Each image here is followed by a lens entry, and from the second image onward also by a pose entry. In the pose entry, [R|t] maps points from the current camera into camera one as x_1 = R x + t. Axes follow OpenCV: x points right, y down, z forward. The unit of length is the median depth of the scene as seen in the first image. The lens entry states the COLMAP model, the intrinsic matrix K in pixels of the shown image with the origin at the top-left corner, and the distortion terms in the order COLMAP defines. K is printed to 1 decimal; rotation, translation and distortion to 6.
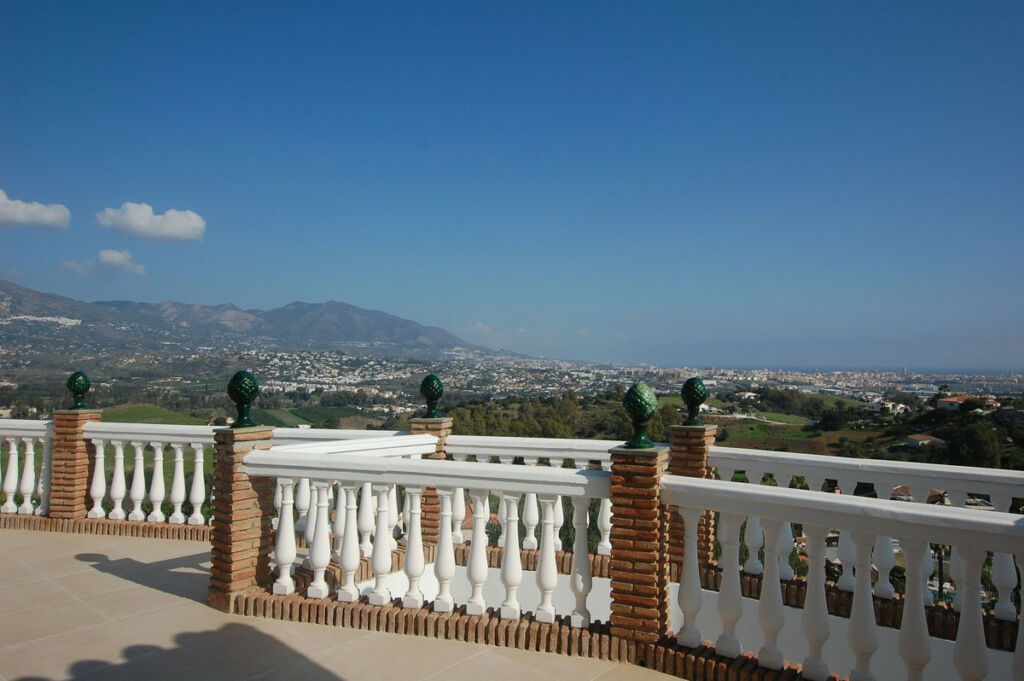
lens RADIAL K [[700.2, 0, 516.2], [0, 700.2, 339.6], [0, 0, 1]] dist [-0.021371, 0.037371]
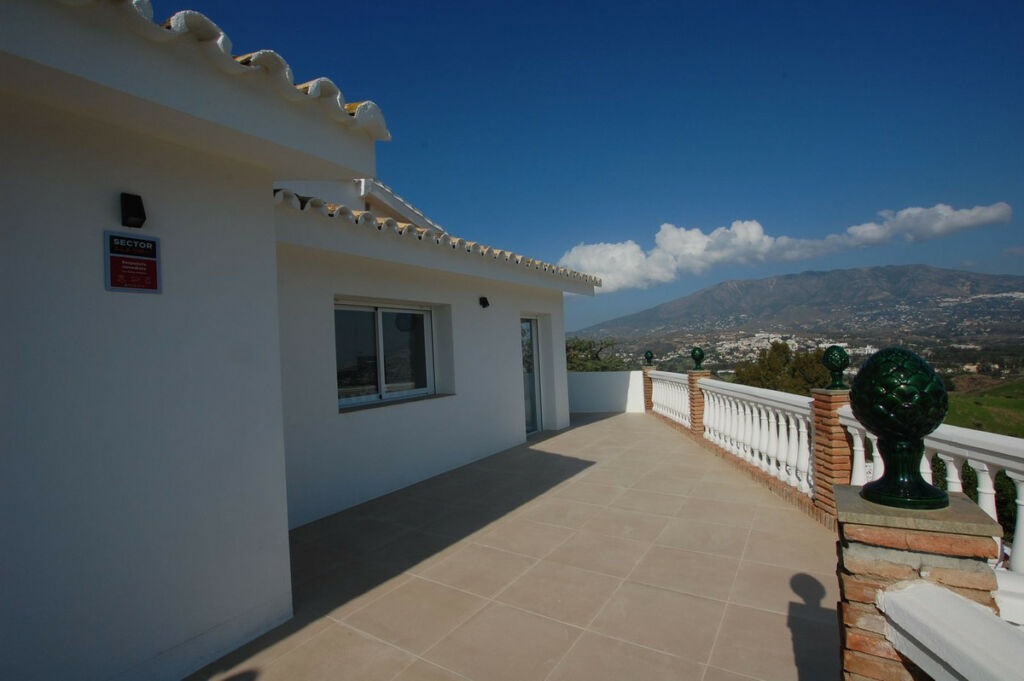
lens RADIAL K [[469.4, 0, 519.5], [0, 469.4, 342.6], [0, 0, 1]] dist [-0.037546, 0.006920]
pose [[0.158177, -0.027316, -0.987033, -0.126291], [0.078684, 0.996787, -0.014976, 0.020740], [0.984271, -0.075295, 0.159818, 0.534233]]
